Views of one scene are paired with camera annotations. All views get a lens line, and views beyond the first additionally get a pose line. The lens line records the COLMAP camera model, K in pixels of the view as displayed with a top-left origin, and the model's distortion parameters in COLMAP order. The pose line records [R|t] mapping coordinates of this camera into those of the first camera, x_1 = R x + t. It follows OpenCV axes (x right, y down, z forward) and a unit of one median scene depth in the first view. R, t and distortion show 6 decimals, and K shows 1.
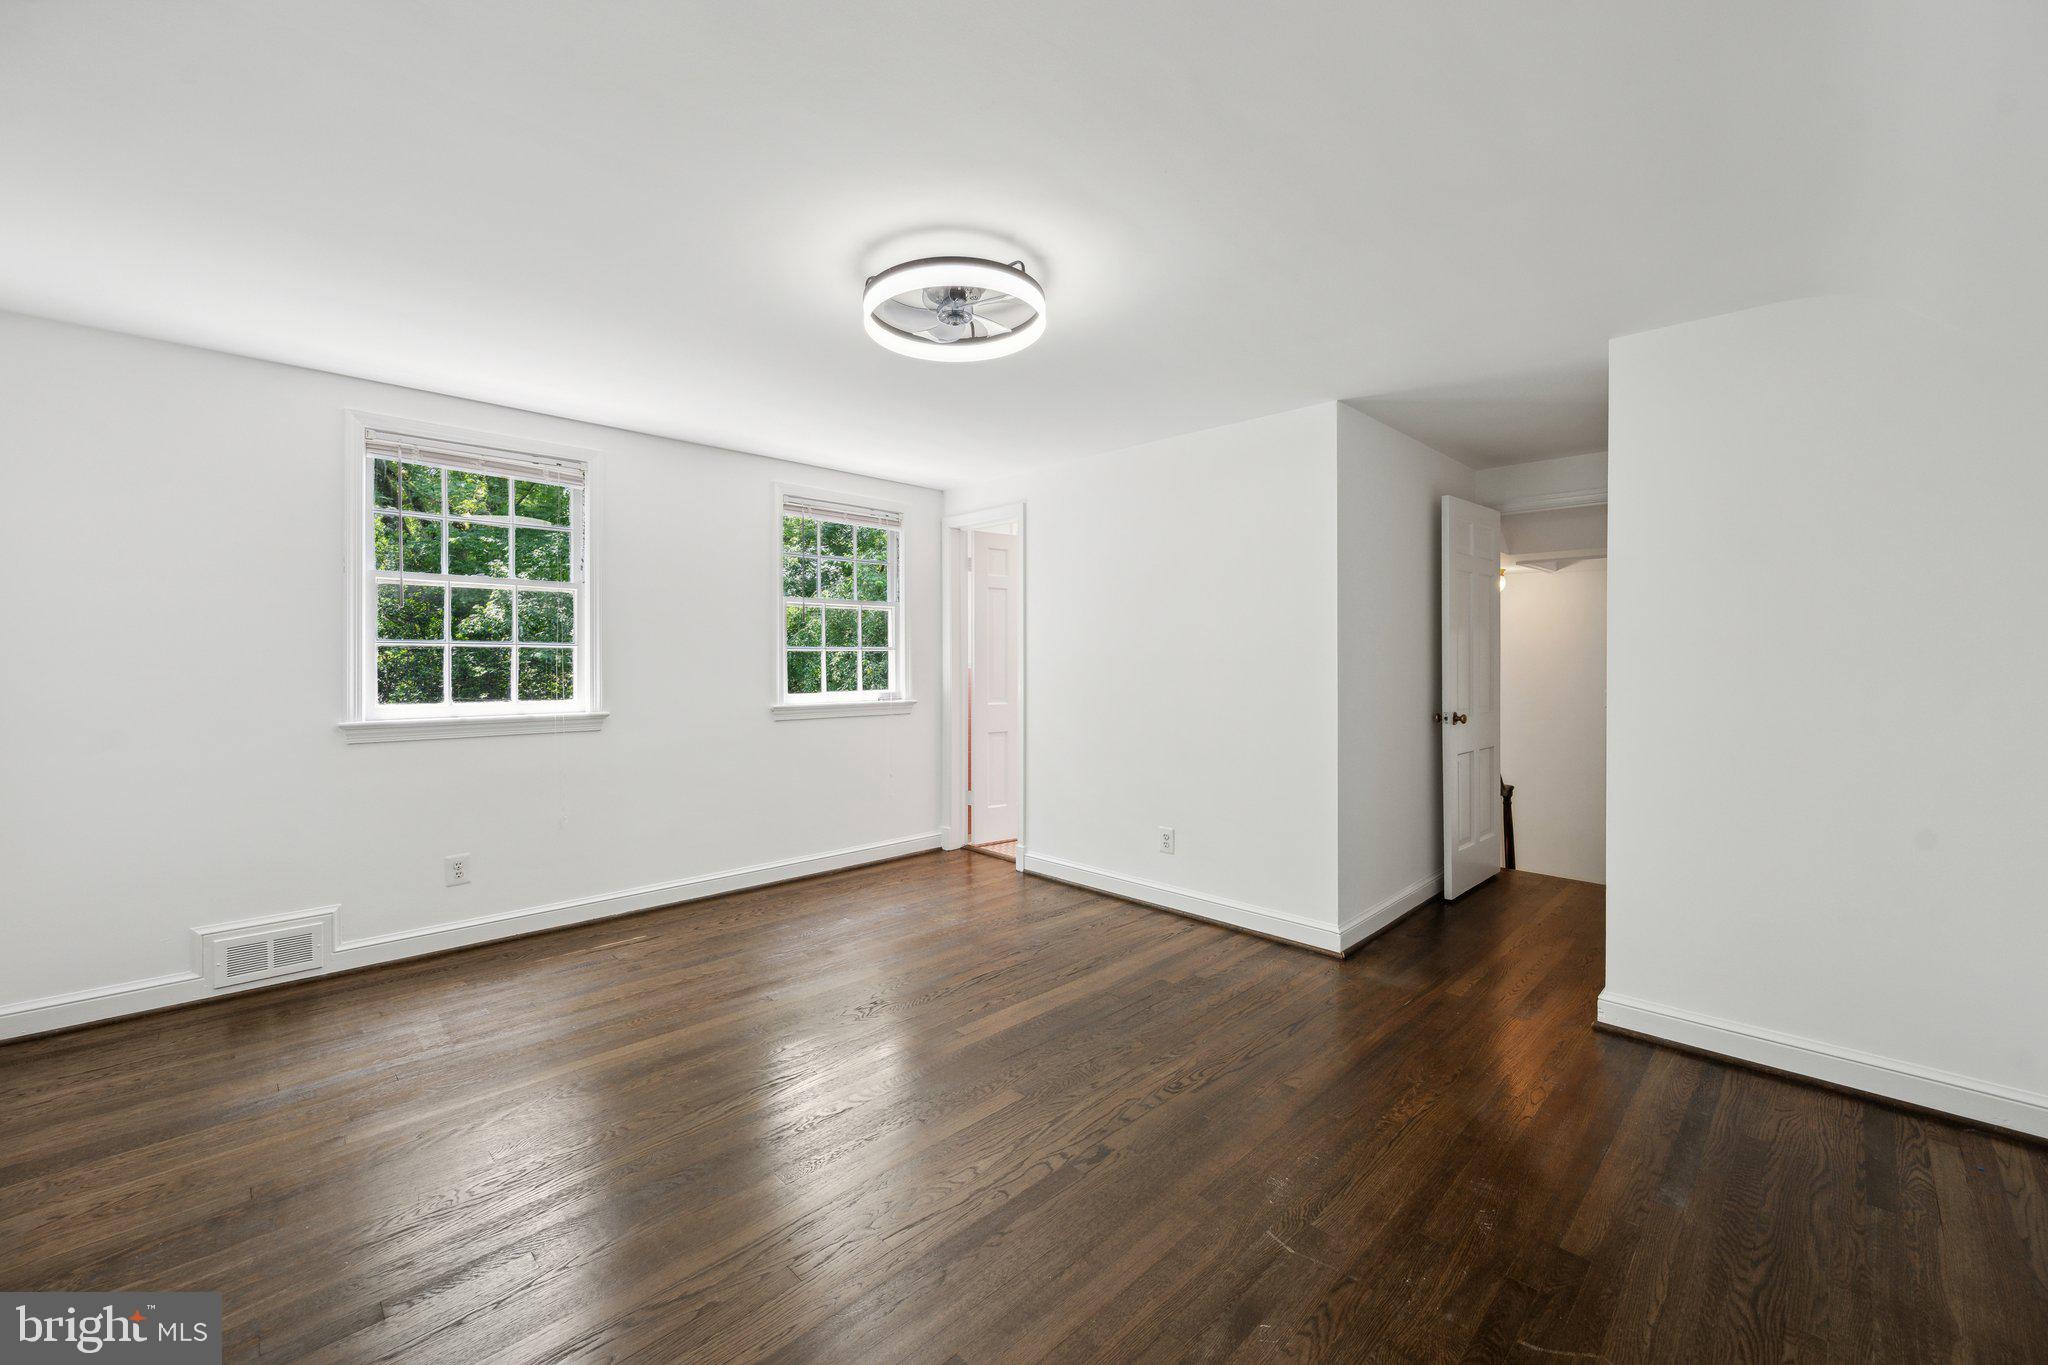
lens RADIAL K [[817.6, 0, 1022.5], [0, 817.6, 658.4], [0, 0, 1]] dist [0.000678, -0.000131]
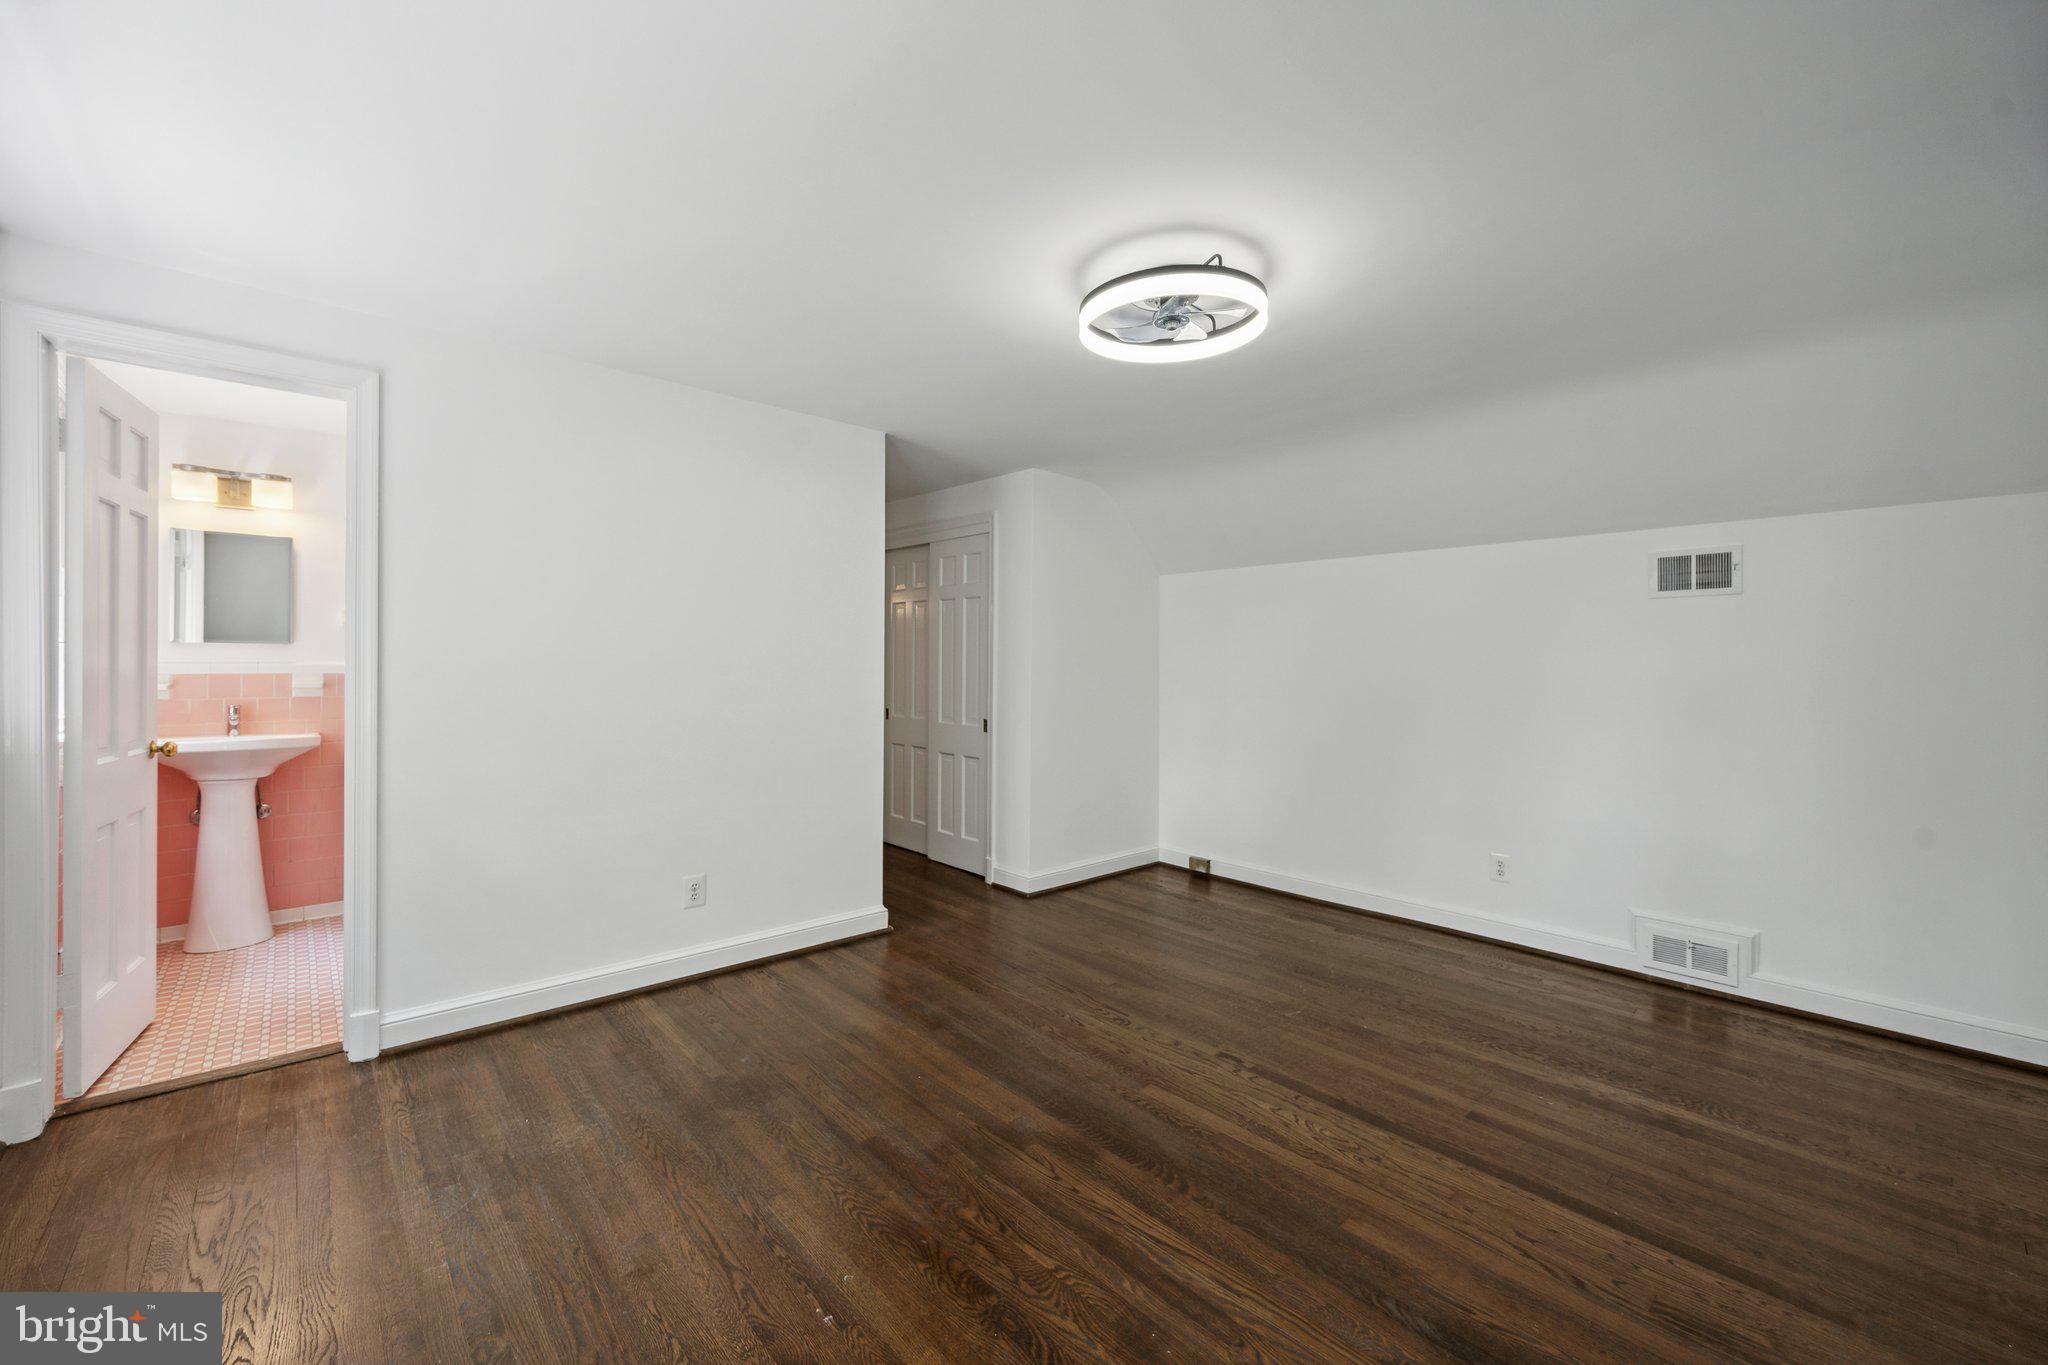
lens RADIAL K [[817.6, 0, 1022.5], [0, 817.6, 658.4], [0, 0, 1]] dist [0.000678, -0.000131]
pose [[0.046929, 0.011711, 0.998830, -0.583240], [-0.007291, 0.999909, -0.011381, 0.001314], [-0.998872, -0.006749, 0.047010, 0.614861]]
